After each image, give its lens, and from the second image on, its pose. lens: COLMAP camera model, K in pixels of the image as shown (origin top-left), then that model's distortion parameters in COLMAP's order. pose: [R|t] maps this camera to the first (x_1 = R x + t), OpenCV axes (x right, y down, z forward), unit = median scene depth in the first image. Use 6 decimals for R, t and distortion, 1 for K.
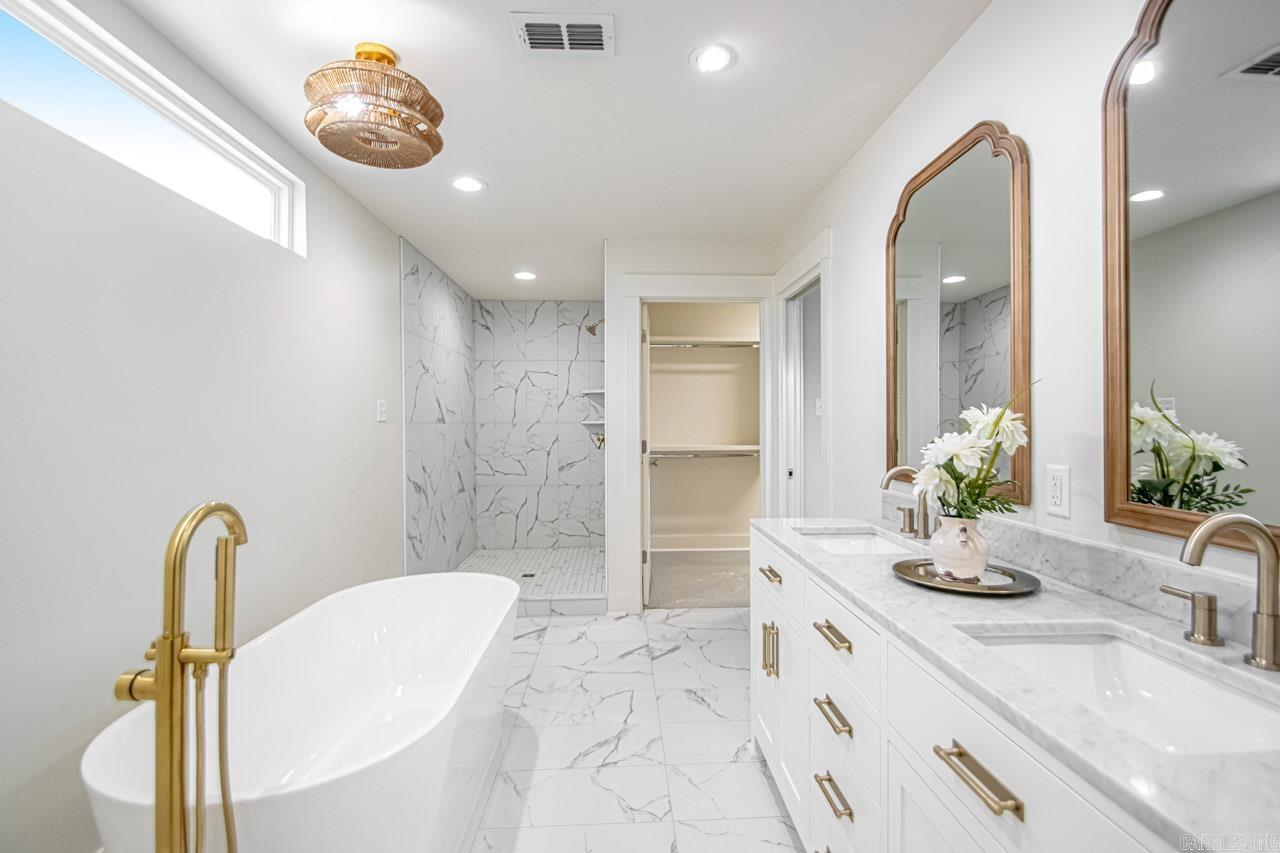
lens RADIAL K [[586.7, 0, 674.6], [0, 586.7, 426.1], [0, 0, 1]] dist [0.014908, -0.012807]
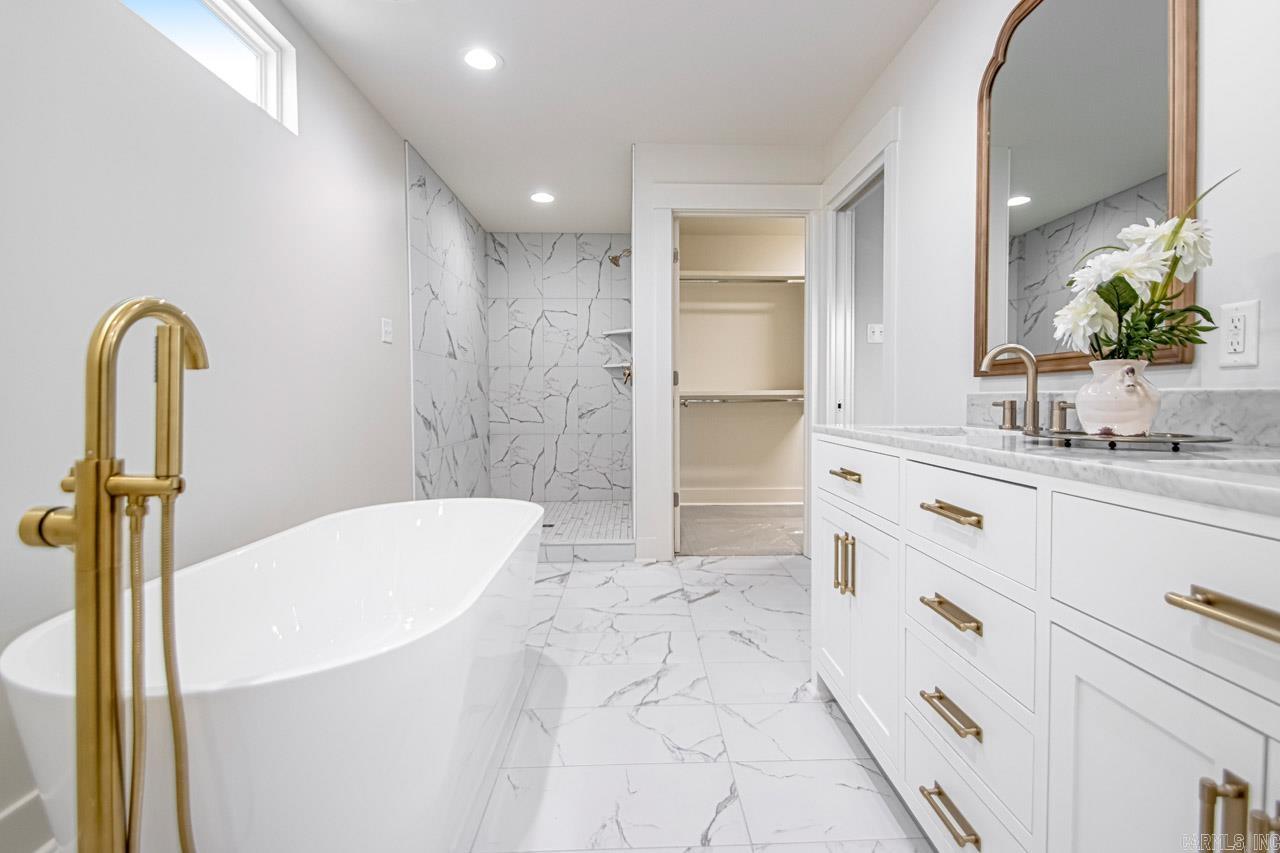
lens RADIAL K [[586.7, 0, 676.5], [0, 586.7, 437.2], [0, 0, 1]] dist [0.014908, -0.012807]
pose [[0.999919, 0.002622, -0.012463, -0.051570], [-0.002296, 0.999657, 0.026078, 0.134881], [0.012527, -0.026047, 0.999582, 0.122266]]
